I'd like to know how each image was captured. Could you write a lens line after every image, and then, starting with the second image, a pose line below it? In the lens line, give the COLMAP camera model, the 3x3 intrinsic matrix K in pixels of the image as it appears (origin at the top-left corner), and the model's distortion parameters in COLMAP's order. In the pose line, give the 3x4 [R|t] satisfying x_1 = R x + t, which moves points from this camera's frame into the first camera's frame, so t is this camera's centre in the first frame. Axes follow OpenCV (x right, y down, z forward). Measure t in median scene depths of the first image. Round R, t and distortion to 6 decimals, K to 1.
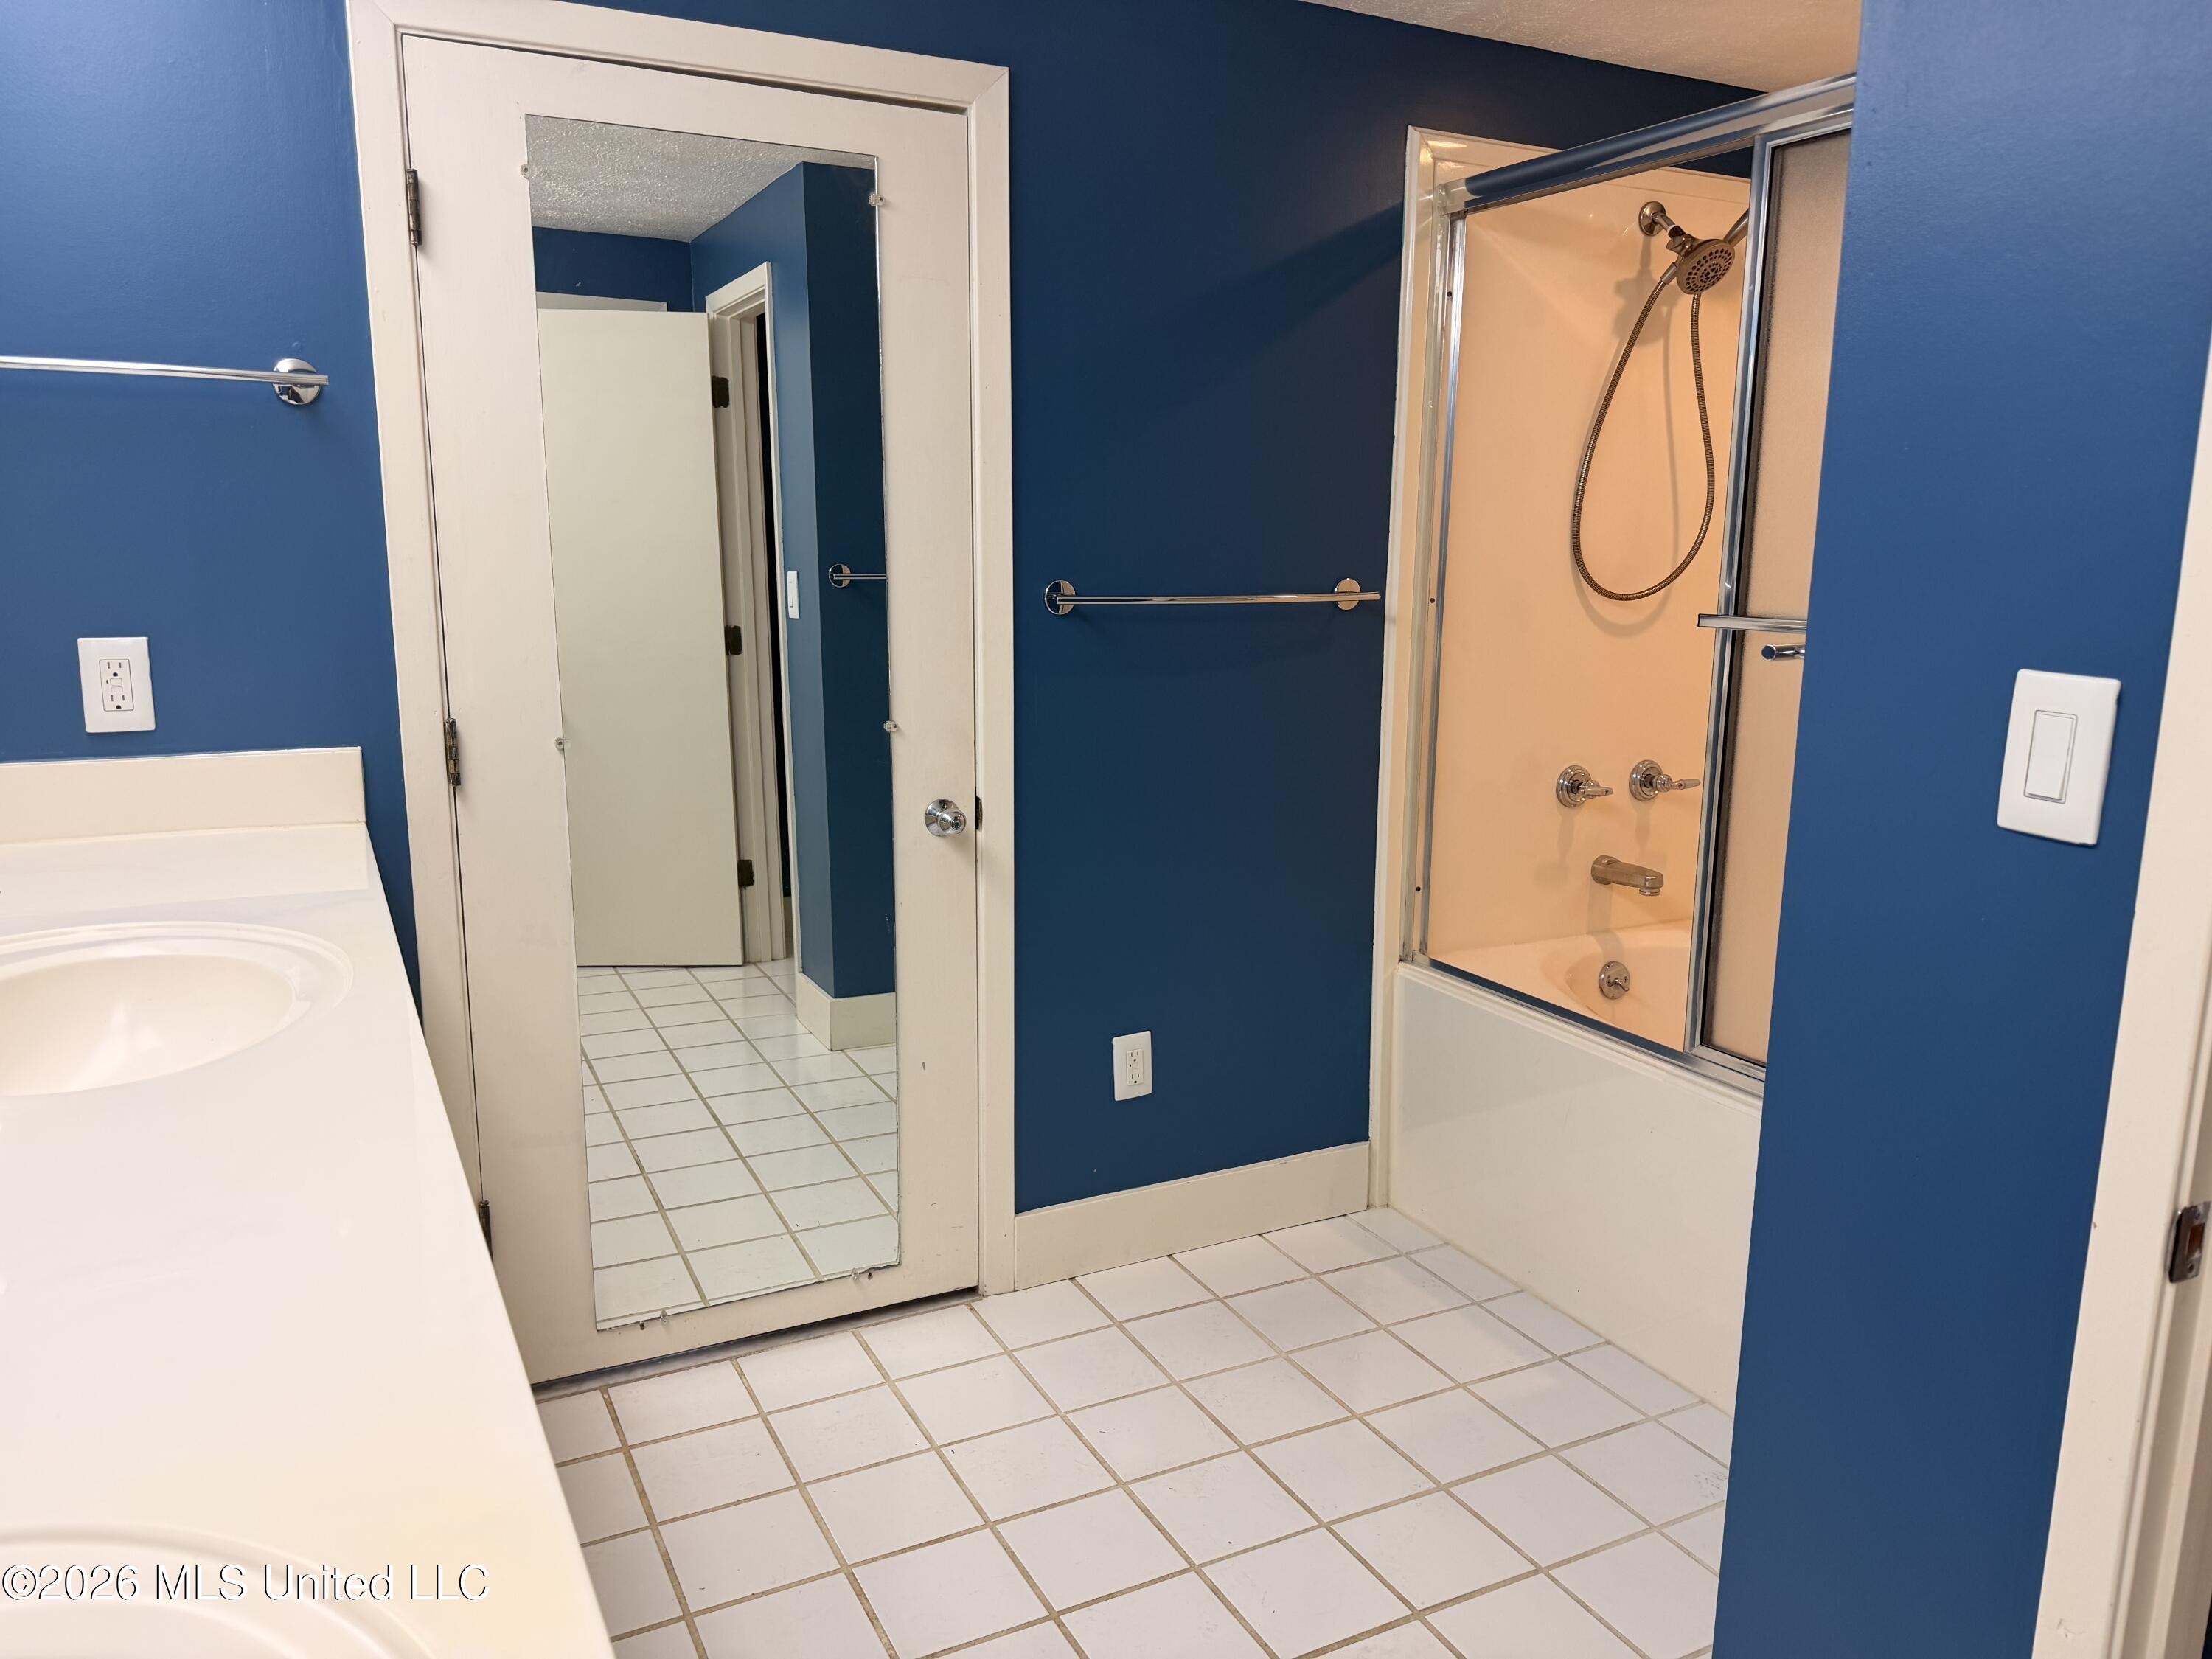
lens RADIAL K [[1564.4, 0, 1103.3], [0, 1564.4, 825.1], [0, 0, 1]] dist [0.002301, -0.001110]
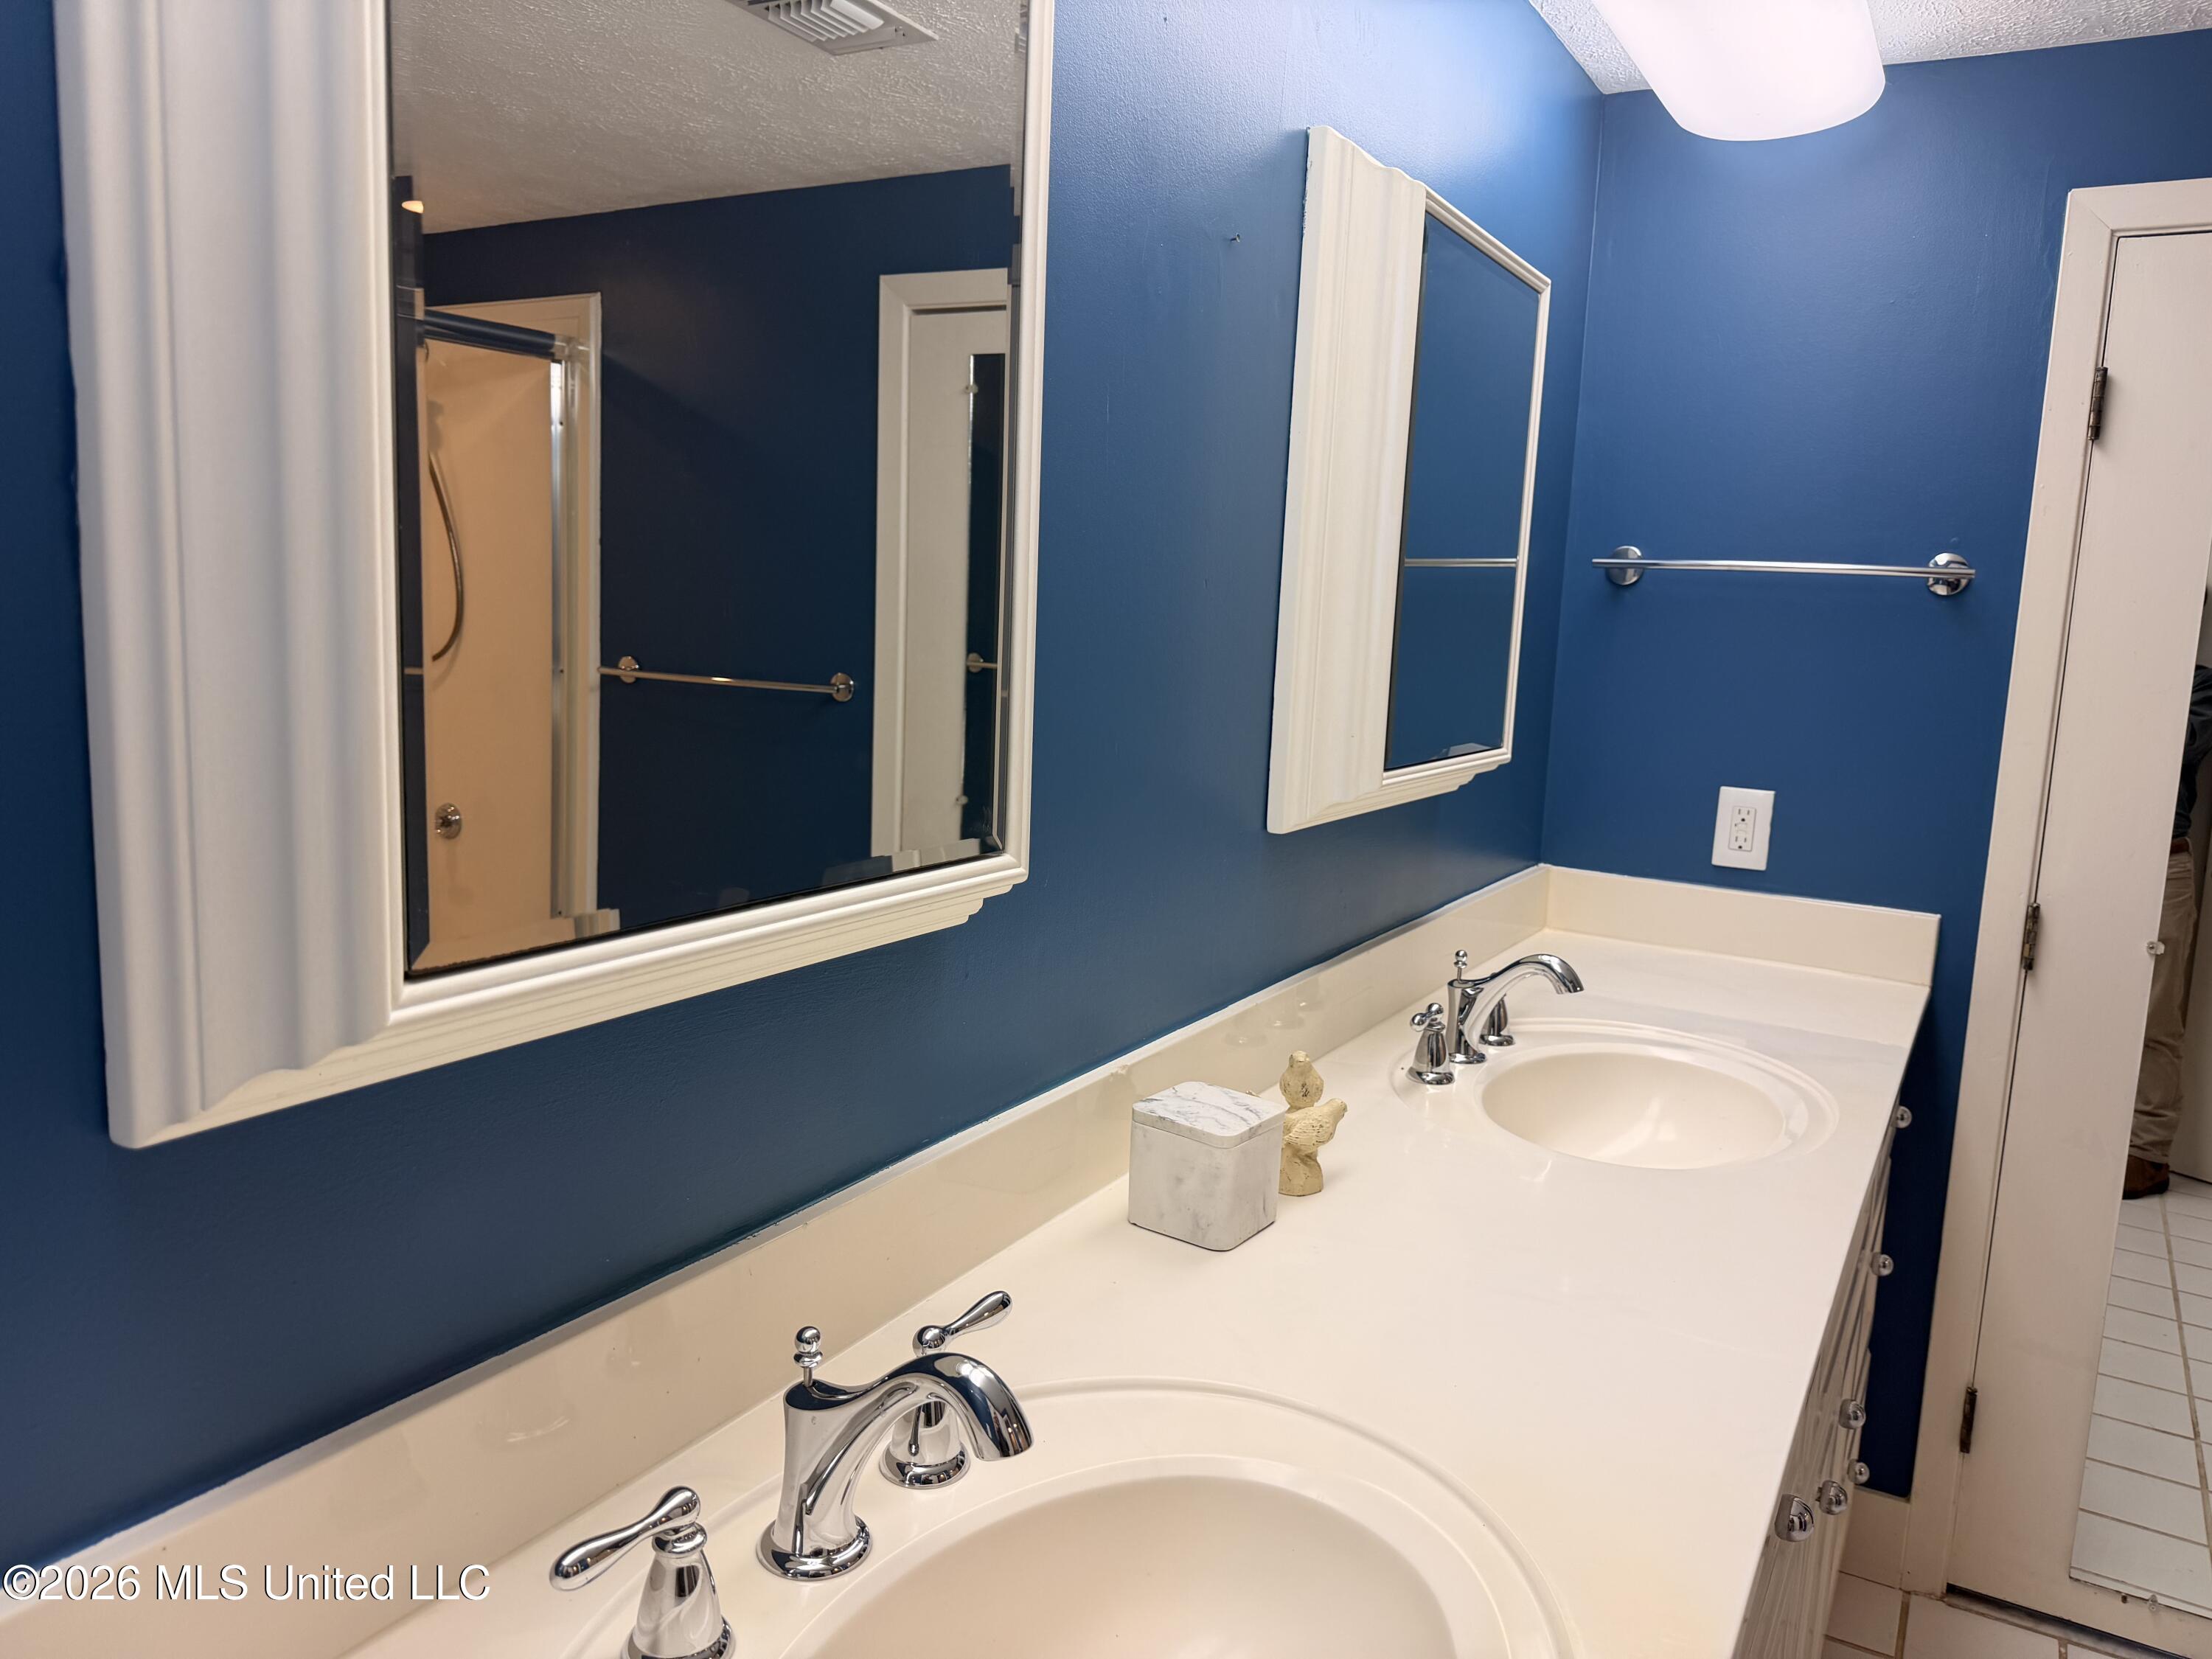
lens RADIAL K [[1564.4, 0, 1109.5], [0, 1564.4, 832.3], [0, 0, 1]] dist [0.002301, -0.001110]
pose [[0.530688, 0.135982, -0.836588, 0.103652], [-0.191911, 0.980689, 0.037667, -0.039274], [0.825555, 0.140561, 0.546537, -0.039229]]
